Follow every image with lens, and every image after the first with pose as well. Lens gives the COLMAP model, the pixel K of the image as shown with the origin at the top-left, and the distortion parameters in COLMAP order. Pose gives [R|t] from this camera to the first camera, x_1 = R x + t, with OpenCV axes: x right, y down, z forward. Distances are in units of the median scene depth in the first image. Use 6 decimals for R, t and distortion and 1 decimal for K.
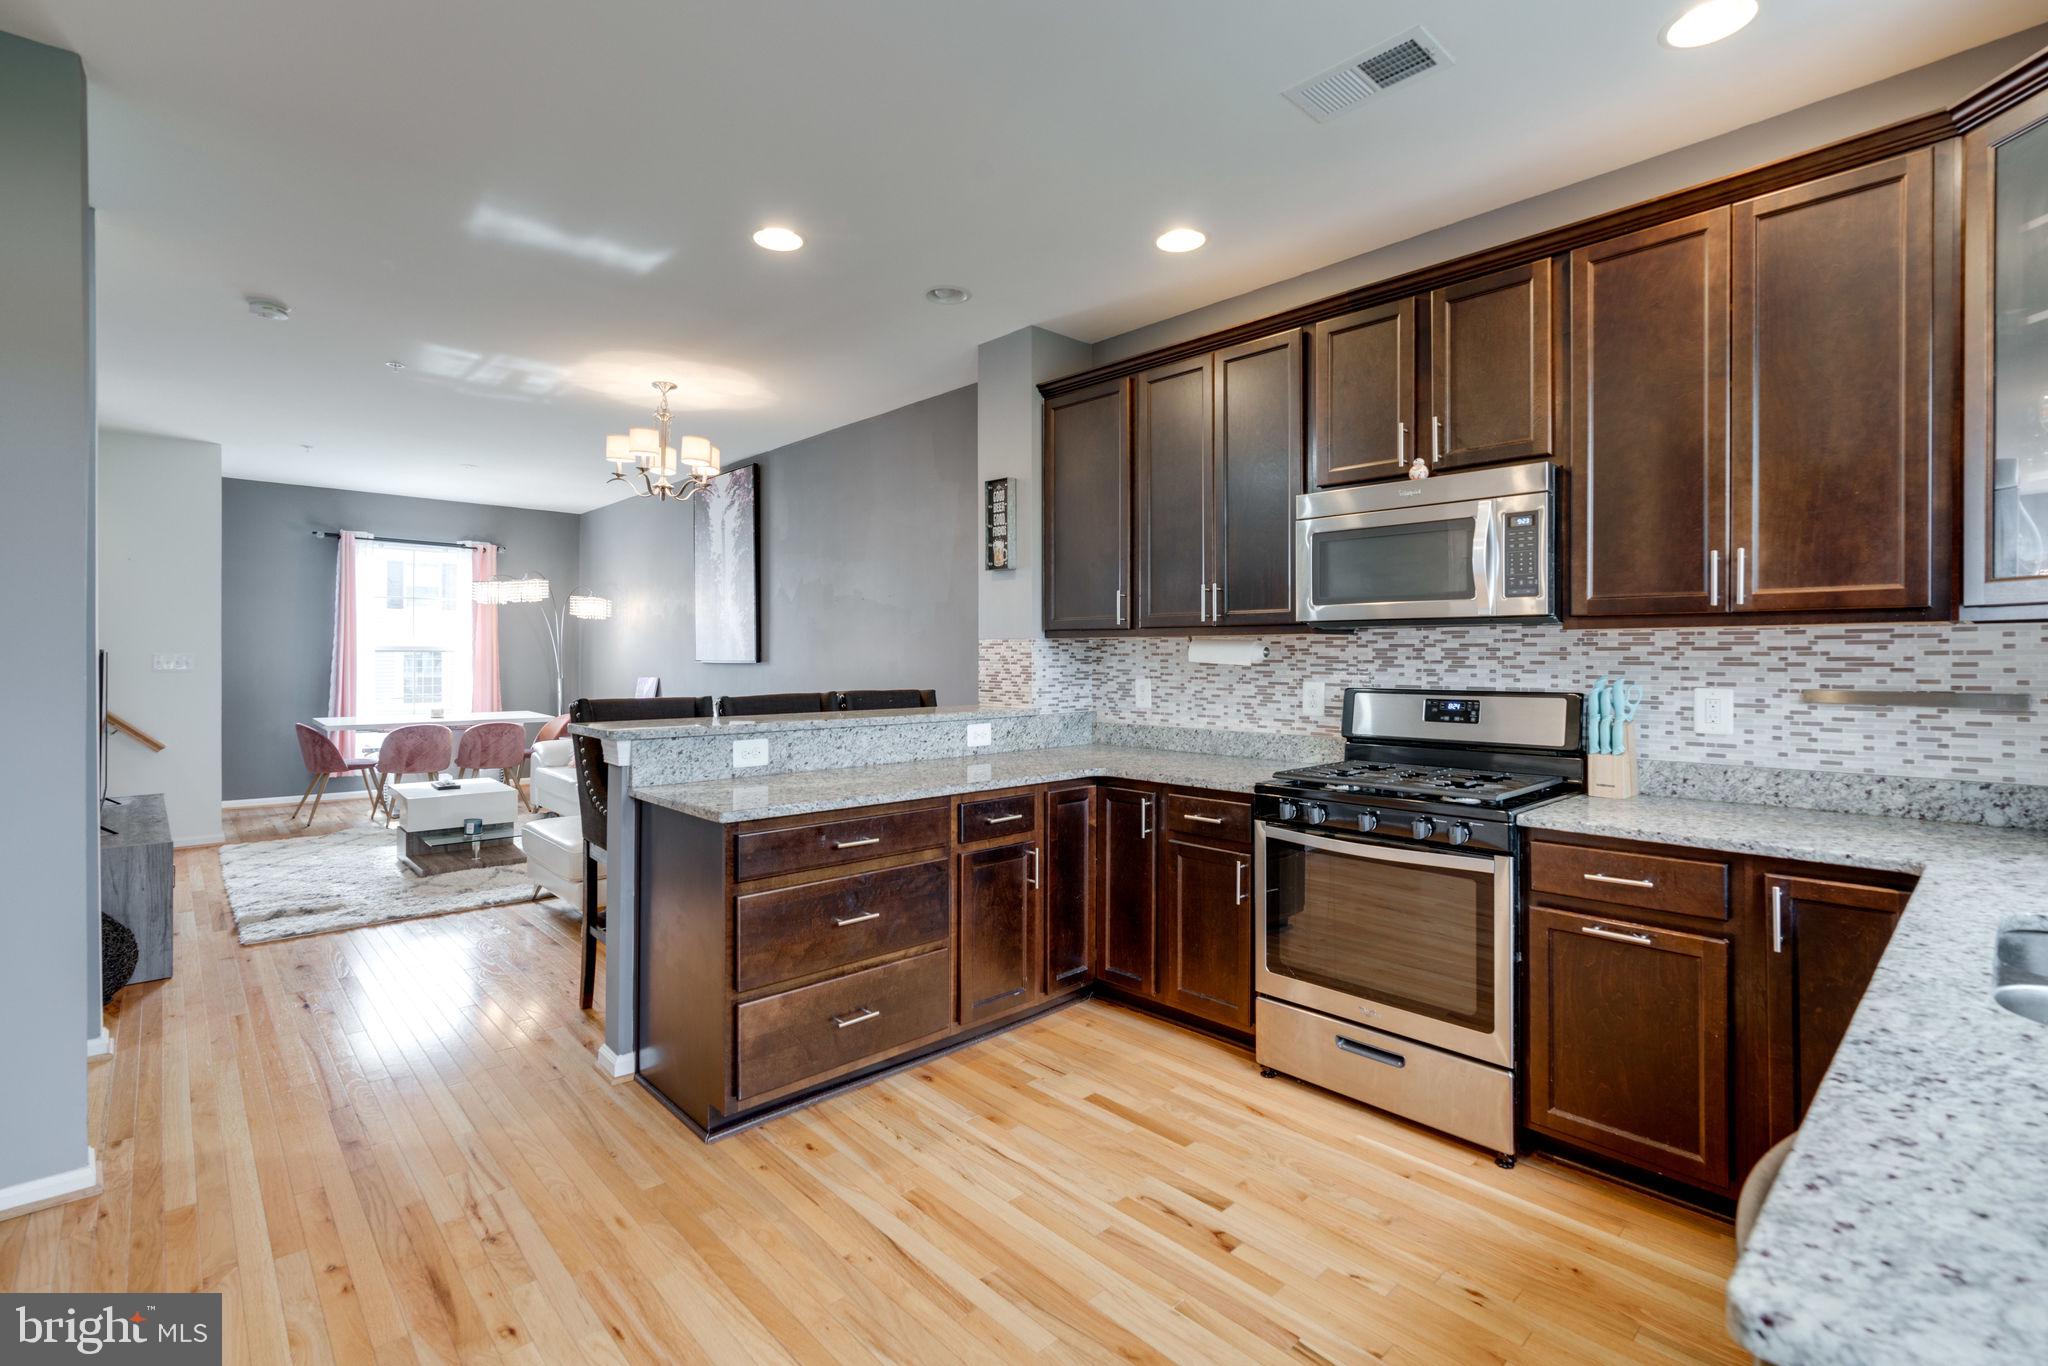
lens RADIAL K [[917.2, 0, 1019.8], [0, 917.2, 659.3], [0, 0, 1]] dist [-0.007467, 0.003834]
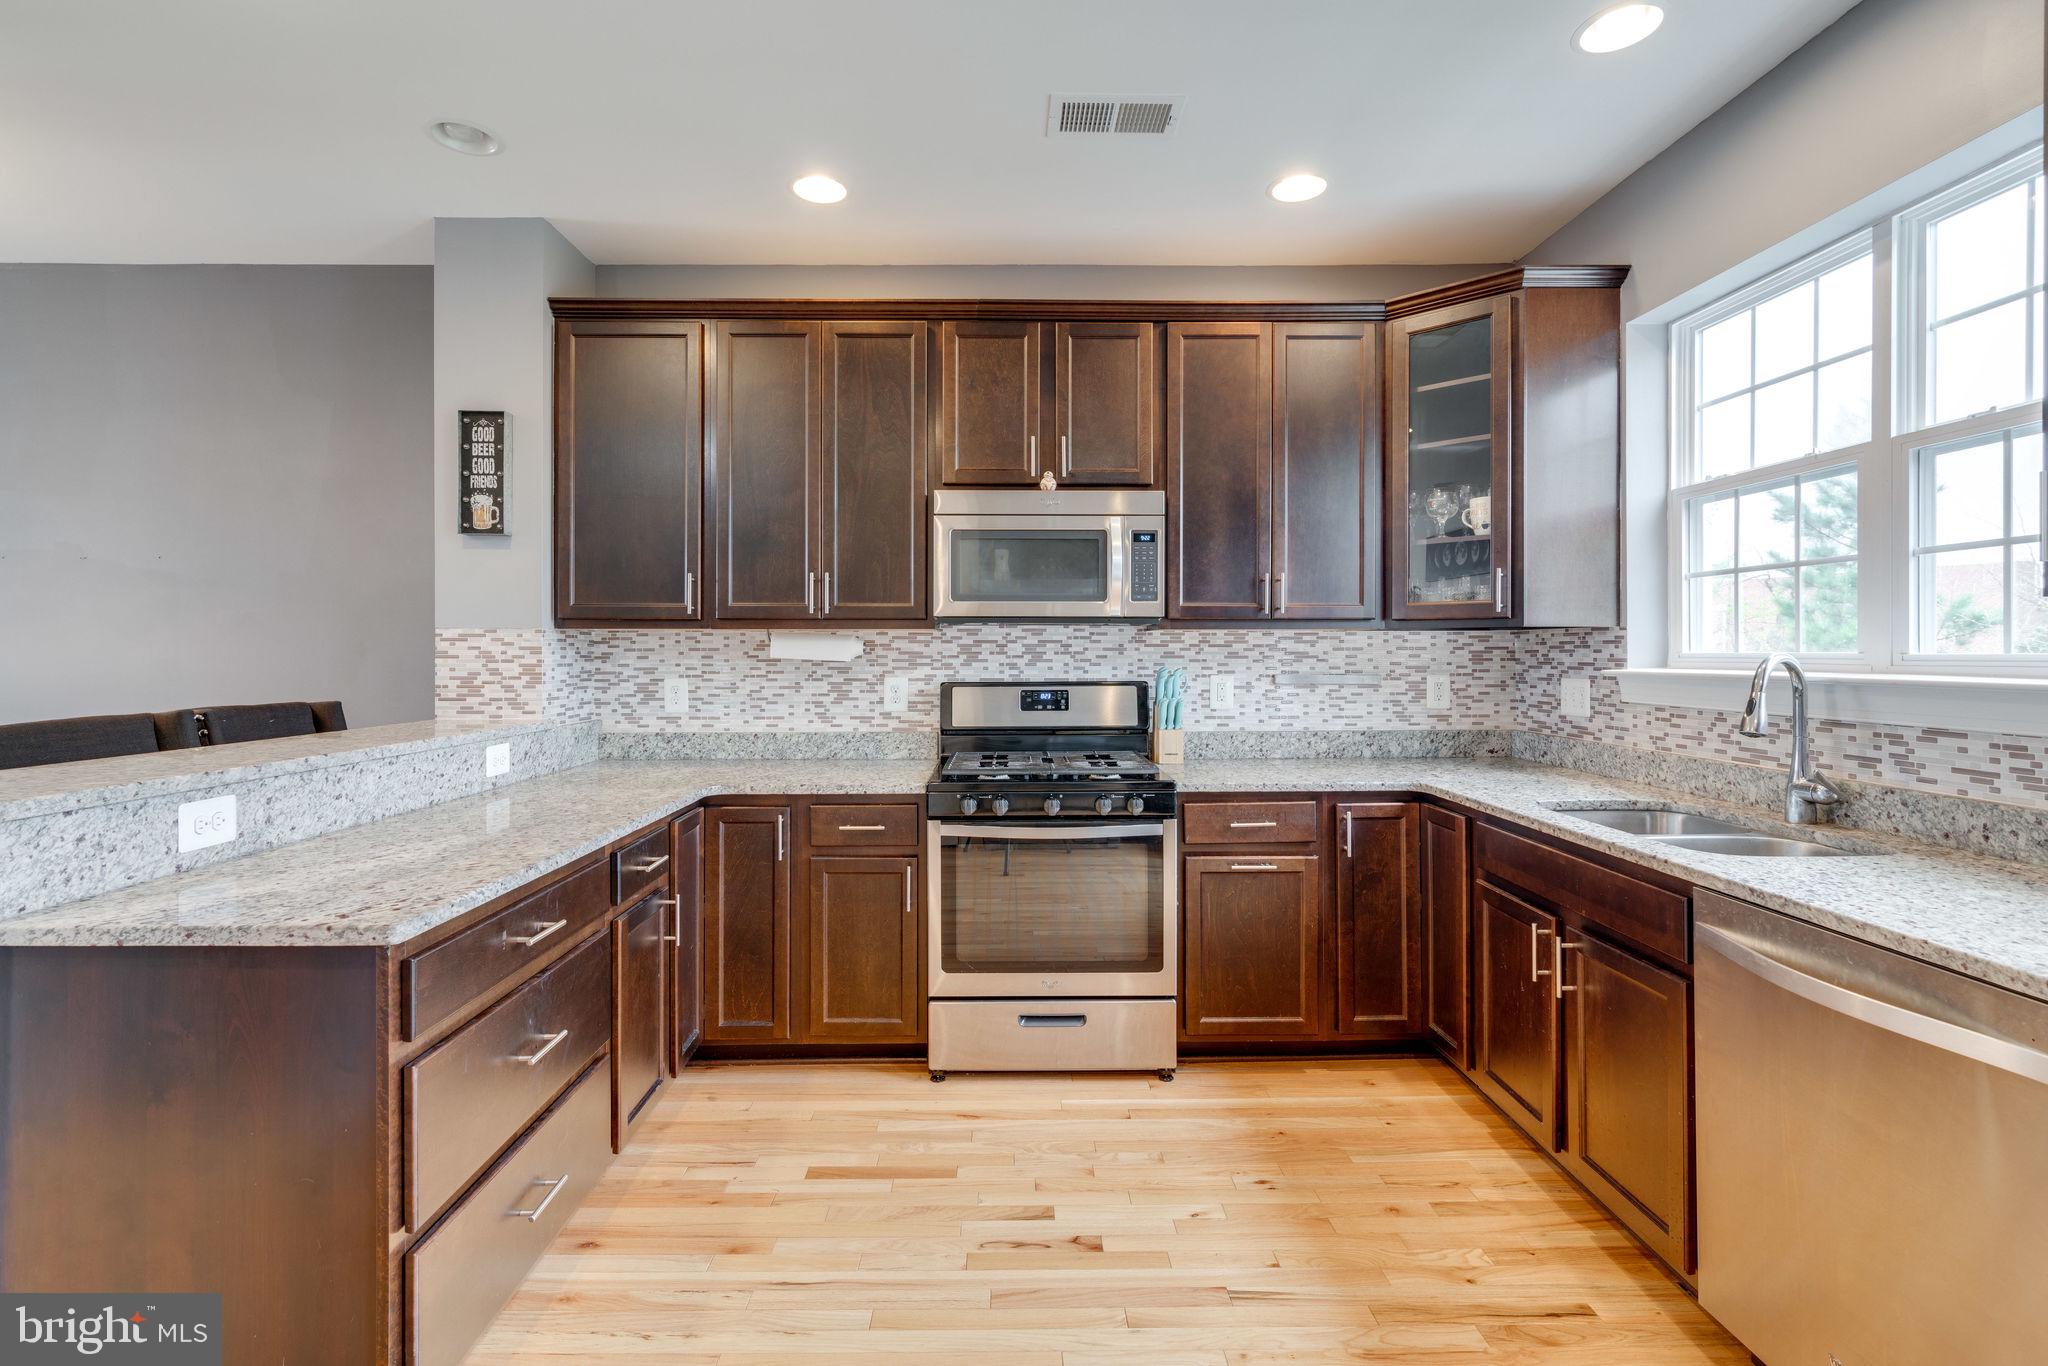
lens RADIAL K [[917.2, 0, 999.0], [0, 917.2, 656.7], [0, 0, 1]] dist [-0.007467, 0.003834]
pose [[0.681479, -0.003055, 0.731832, -0.407349], [0.003322, 0.999994, 0.001081, 0.001874], [-0.731830, 0.001695, 0.681485, 0.288880]]
